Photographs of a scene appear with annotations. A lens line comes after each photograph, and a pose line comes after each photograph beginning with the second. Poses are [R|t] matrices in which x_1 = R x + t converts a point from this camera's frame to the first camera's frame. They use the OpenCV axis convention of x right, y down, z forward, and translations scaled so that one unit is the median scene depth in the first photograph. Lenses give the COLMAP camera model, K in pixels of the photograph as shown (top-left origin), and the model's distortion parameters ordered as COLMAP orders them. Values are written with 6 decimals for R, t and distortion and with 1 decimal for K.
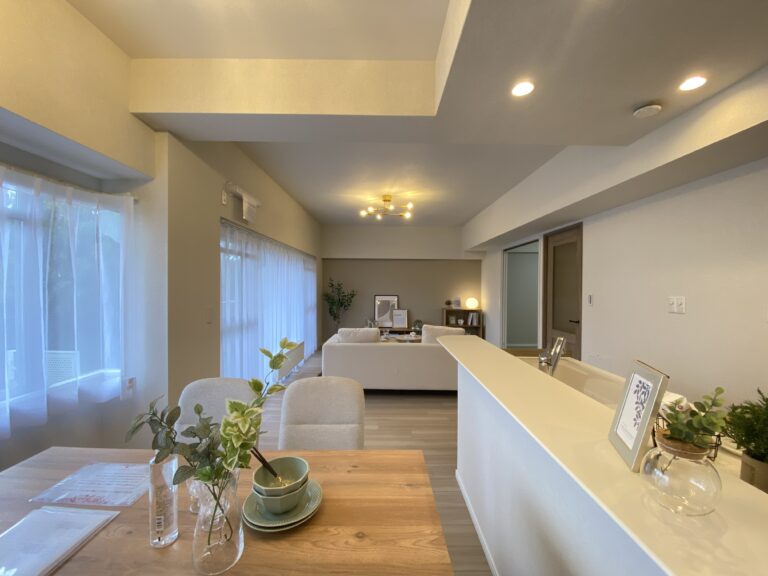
lens RADIAL K [[310.9, 0, 382.9], [0, 310.9, 291.2], [0, 0, 1]] dist [0.016655, -0.020562]
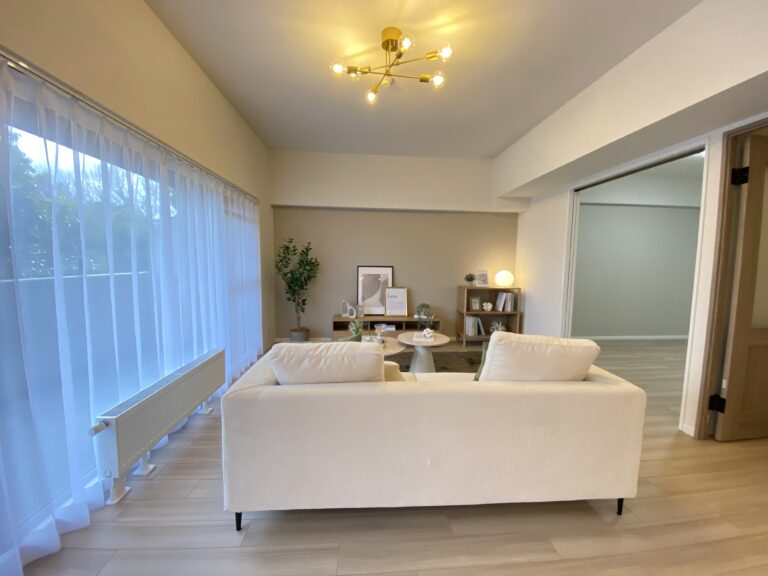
lens RADIAL K [[307.4, 0, 384.0], [0, 307.4, 288.0], [0, 0, 1]] dist [-0.001500, -0.000450]
pose [[0.996946, 0.000923, 0.078086, -0.021366], [-0.006141, 0.997760, 0.066608, 0.016639], [-0.077850, -0.066884, 0.994719, 0.368209]]
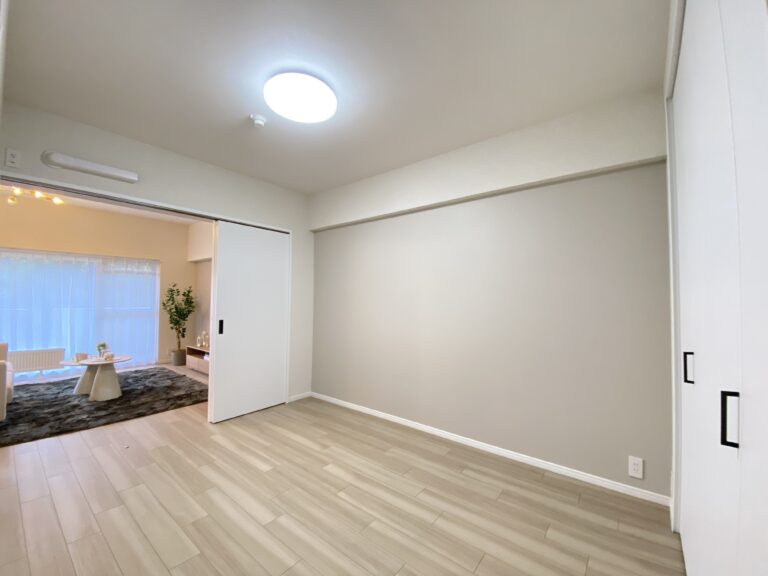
lens RADIAL K [[310.9, 0, 382.9], [0, 310.9, 291.2], [0, 0, 1]] dist [0.016655, -0.020562]
pose [[0.781845, -0.023200, -0.623041, 0.809478], [-0.008776, 0.998799, -0.048205, 0.016706], [0.623411, 0.043157, 0.780702, 0.666291]]
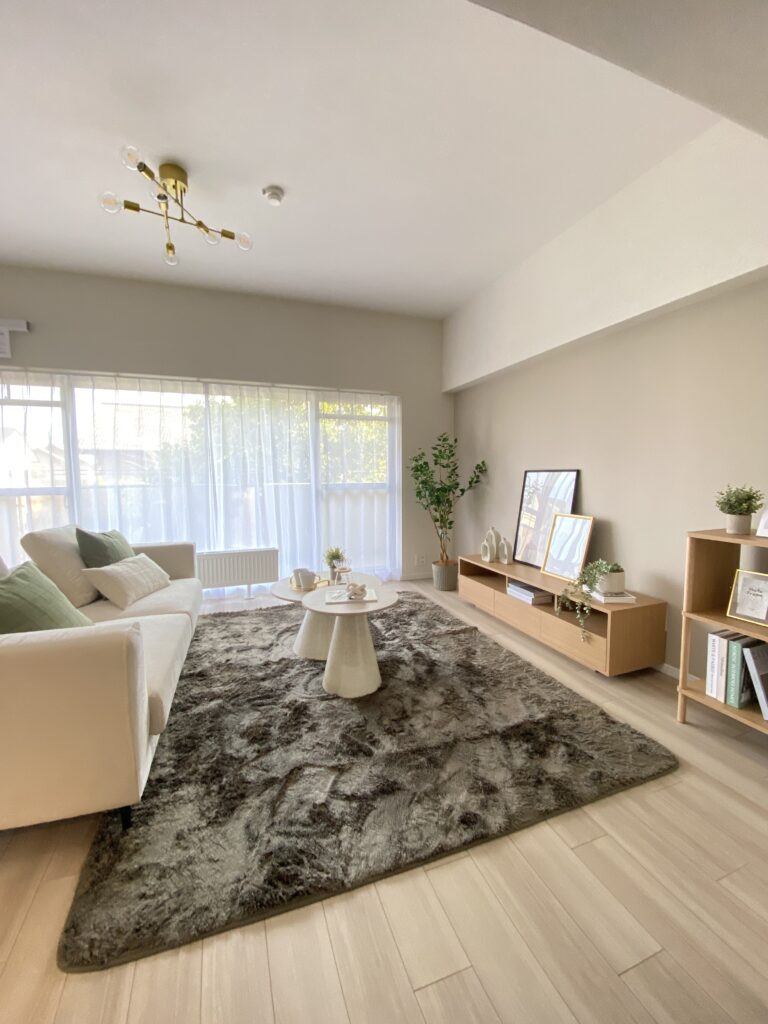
lens RADIAL K [[414.5, 0, 384.0], [0, 414.5, 512.0], [0, 0, 1]] dist [0.016655, -0.020562]
pose [[0.346375, 0.078374, -0.934816, 0.373819], [-0.015683, 0.996848, 0.077764, 0.026692], [0.937965, -0.012275, 0.346513, 0.711618]]
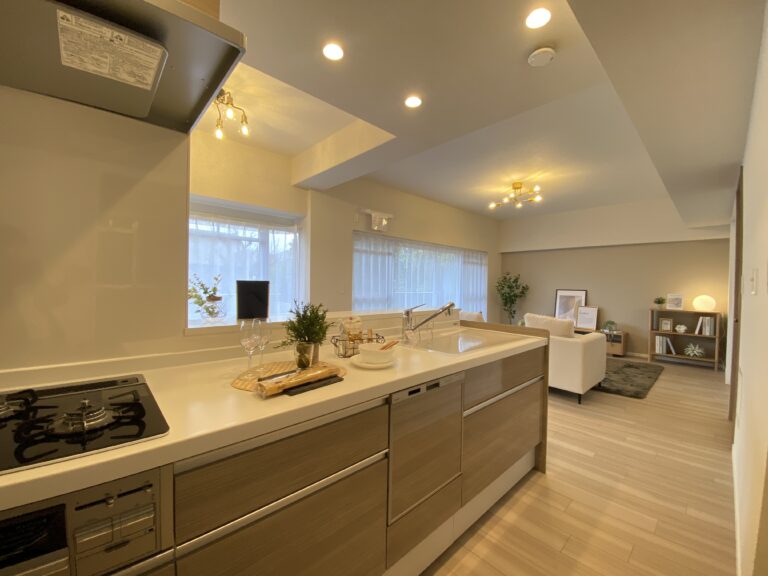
lens RADIAL K [[310.9, 0, 382.9], [0, 310.9, 291.2], [0, 0, 1]] dist [0.016655, -0.020562]
pose [[0.674781, 0.018580, -0.737784, 0.312243], [-0.022916, 0.999729, 0.004217, 0.026233], [0.737663, 0.014061, 0.675023, 0.019987]]
